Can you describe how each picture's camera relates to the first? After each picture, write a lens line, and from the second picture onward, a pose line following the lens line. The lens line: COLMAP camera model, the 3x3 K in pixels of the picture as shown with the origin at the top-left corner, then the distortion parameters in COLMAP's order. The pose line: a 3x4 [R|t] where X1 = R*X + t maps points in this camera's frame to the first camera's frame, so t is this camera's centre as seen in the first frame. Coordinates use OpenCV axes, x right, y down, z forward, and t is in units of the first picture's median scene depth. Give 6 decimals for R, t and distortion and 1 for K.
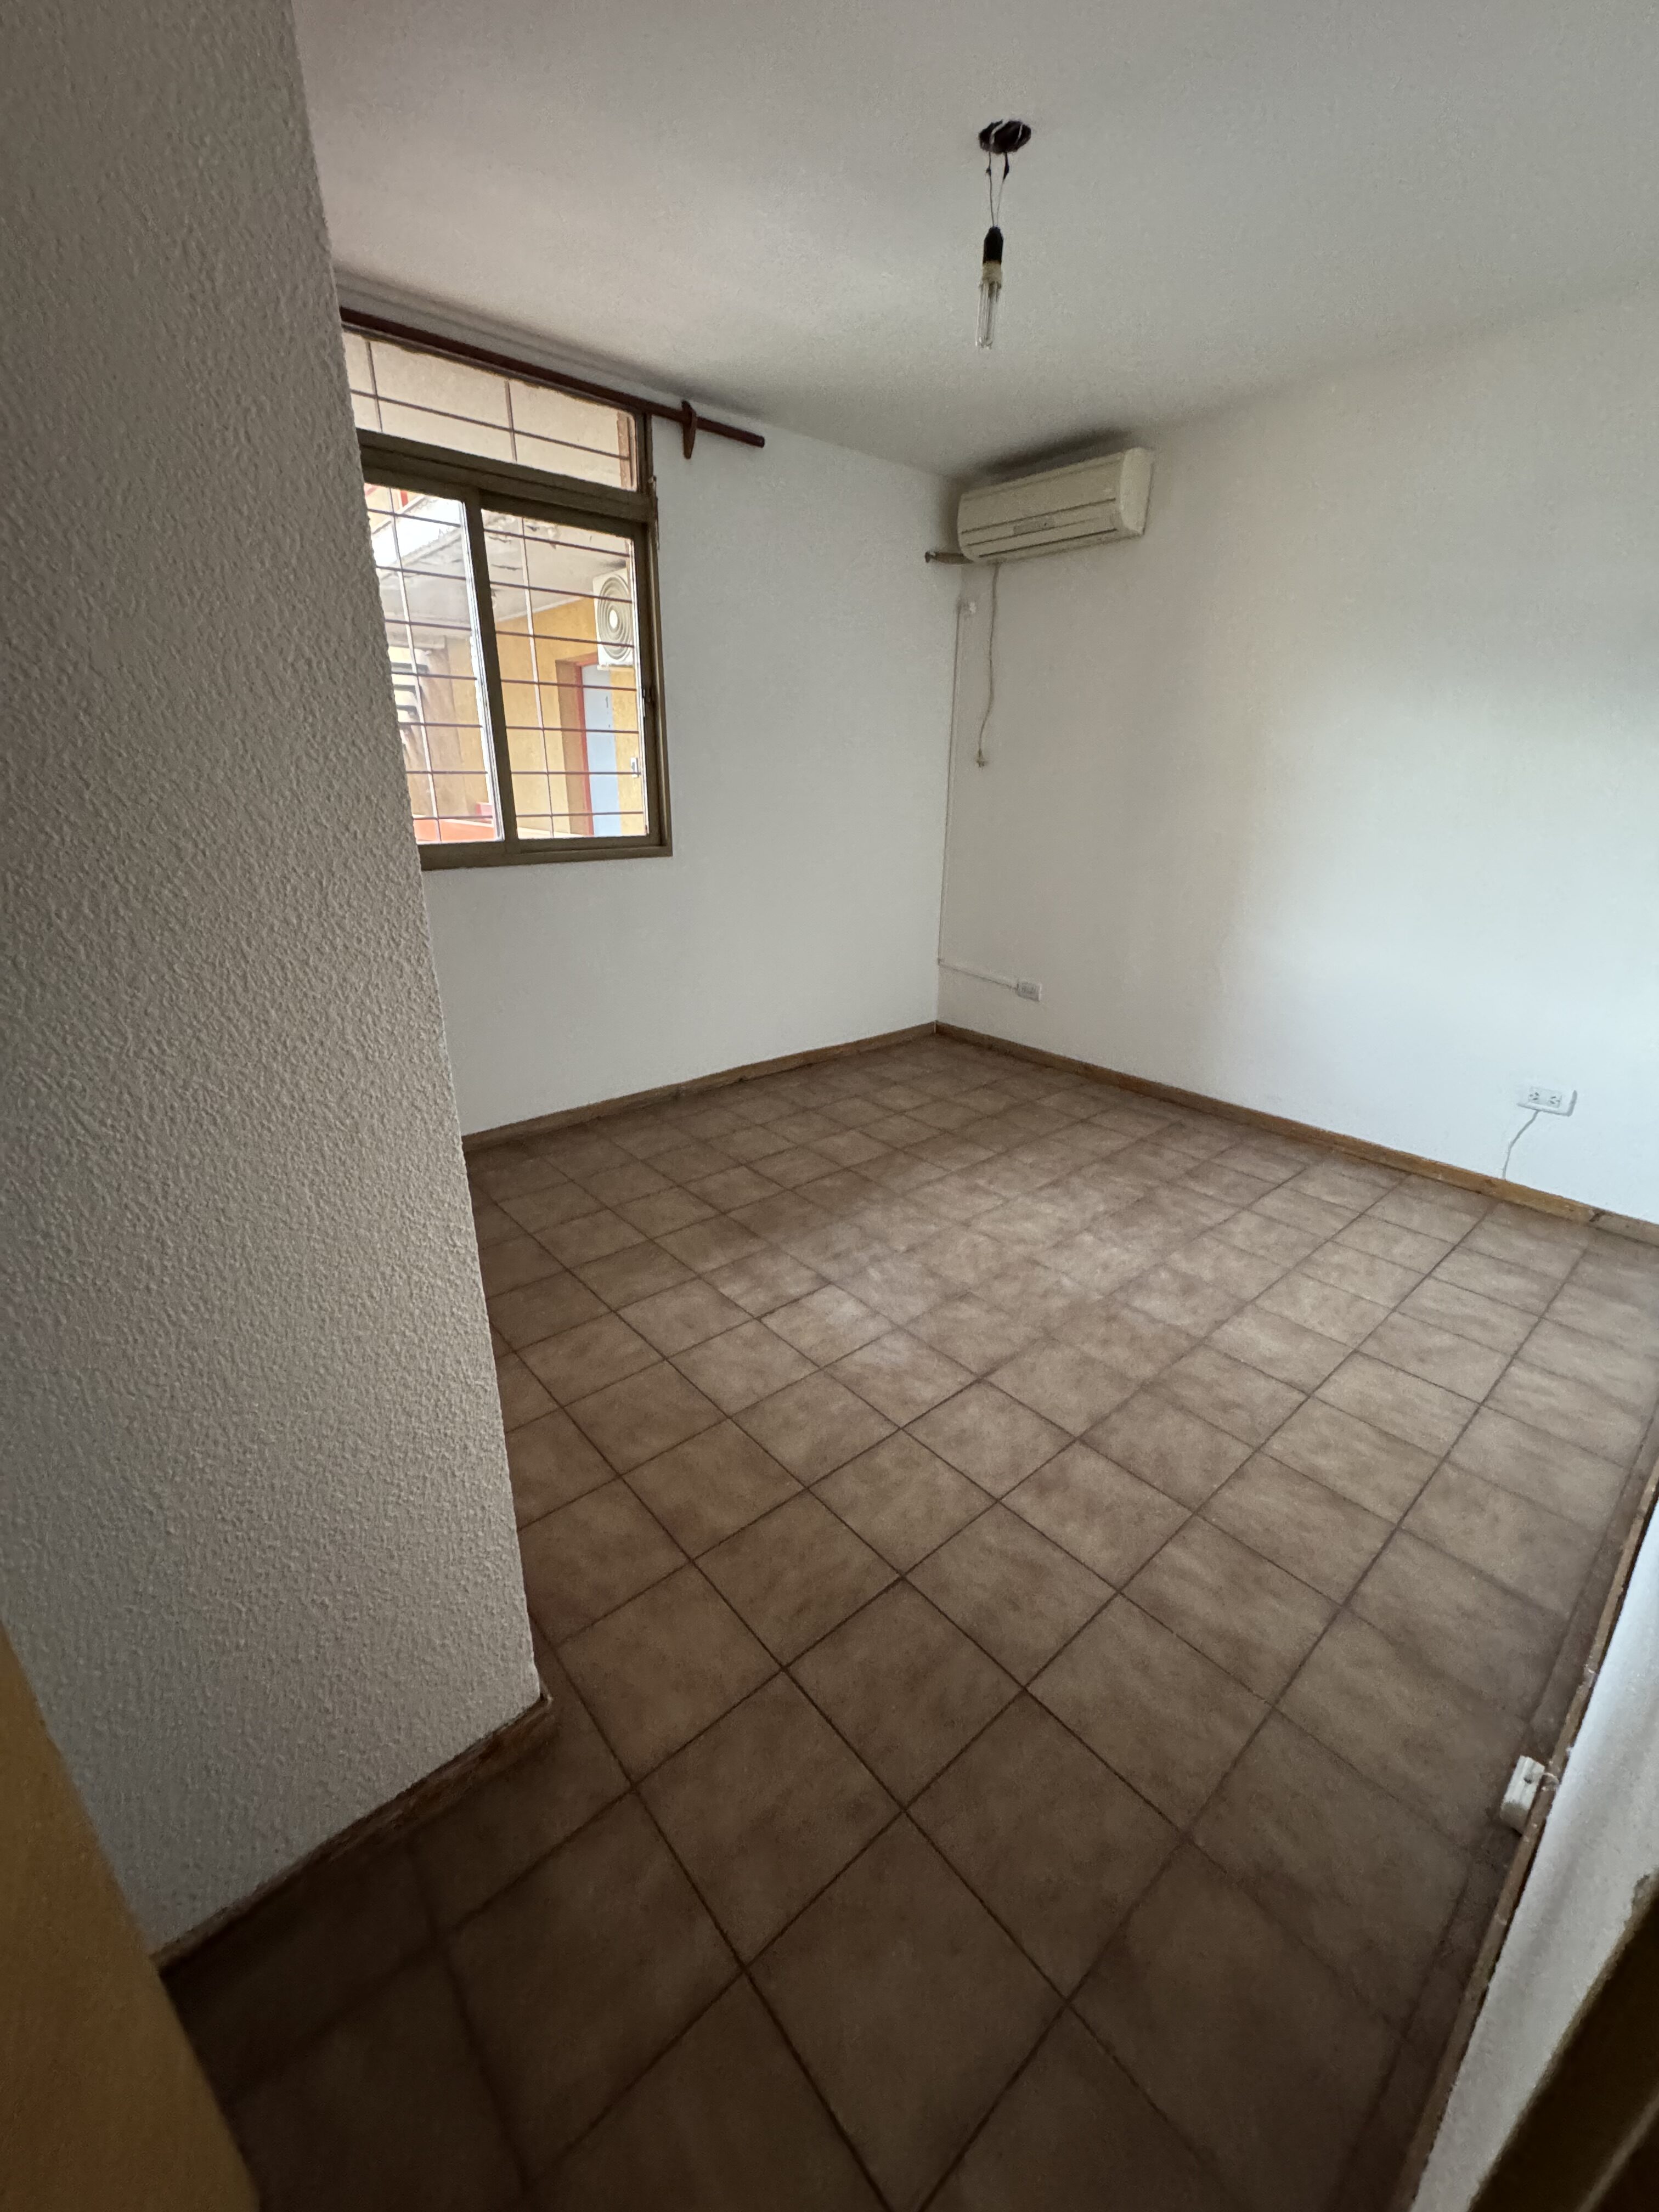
lens RADIAL K [[878.1, 0, 827.7], [0, 878.1, 1107.7], [0, 0, 1]] dist [-0.001798, -0.000075]
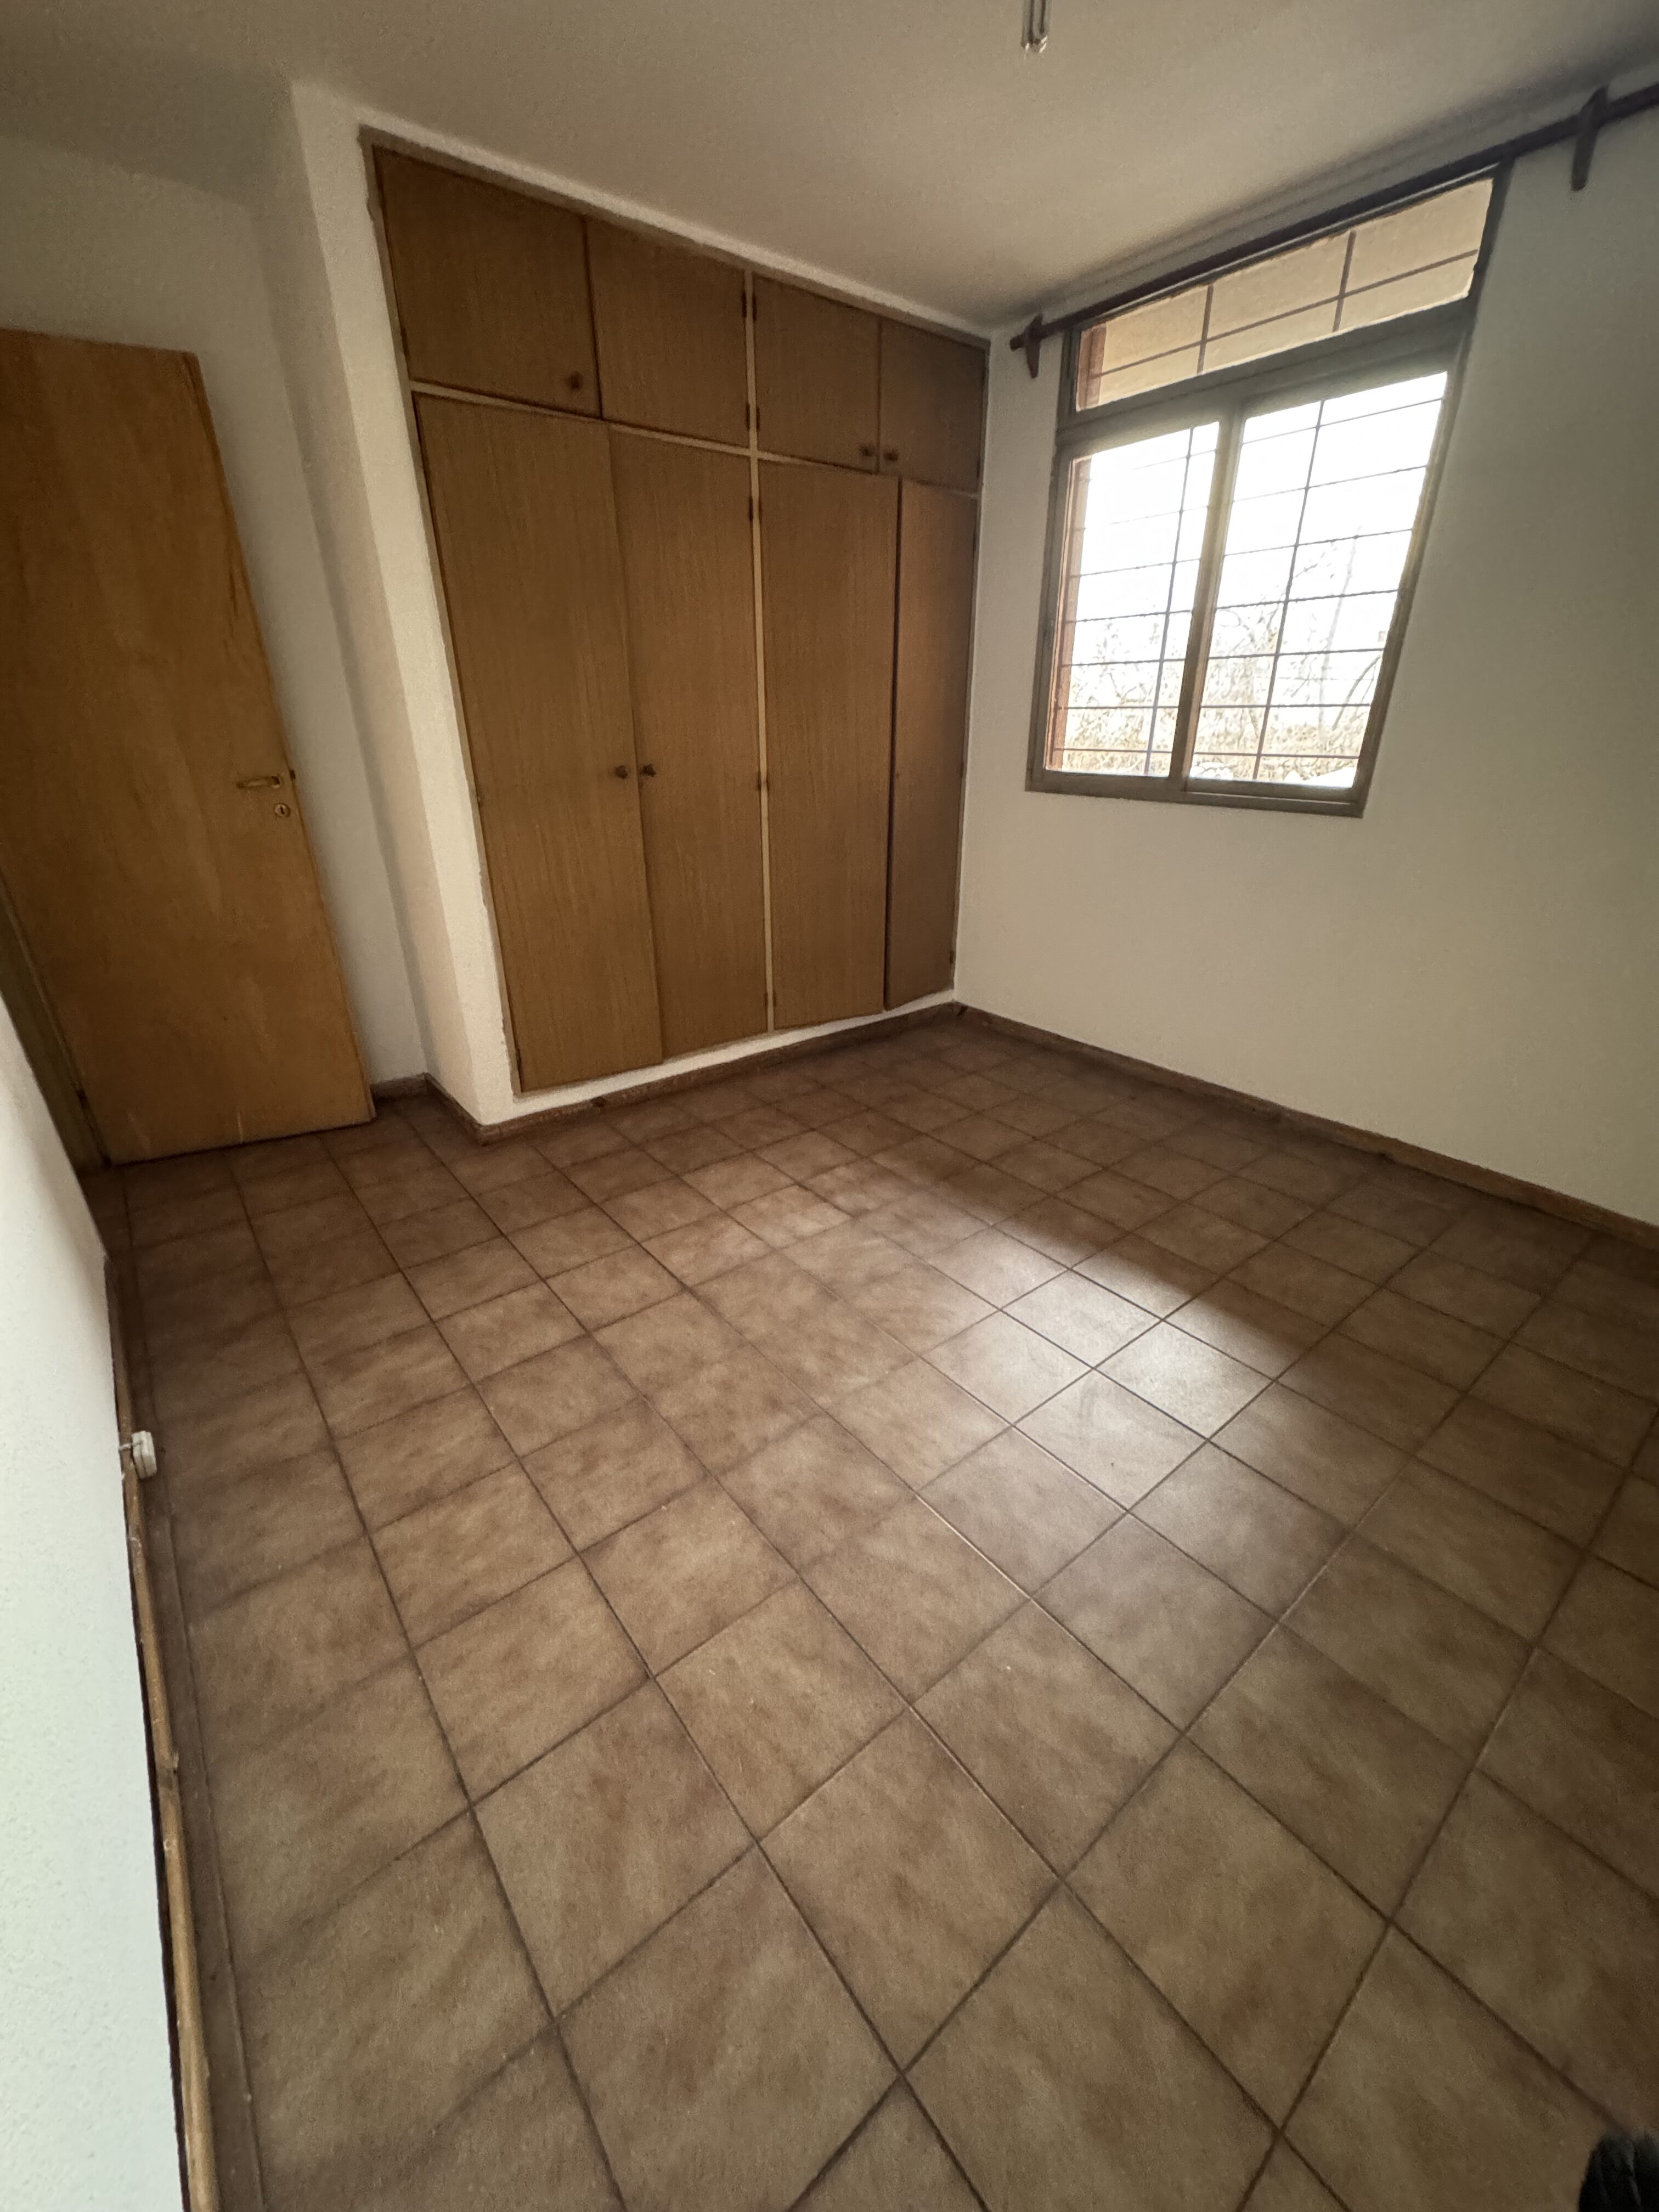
lens RADIAL K [[878.1, 0, 827.7], [0, 878.1, 1107.7], [0, 0, 1]] dist [-0.001798, -0.000075]
pose [[-0.038231, 0.398037, -0.916572, 0.959898], [-0.354307, 0.852251, 0.384883, -0.312567], [0.934347, 0.339462, 0.108445, 0.891609]]
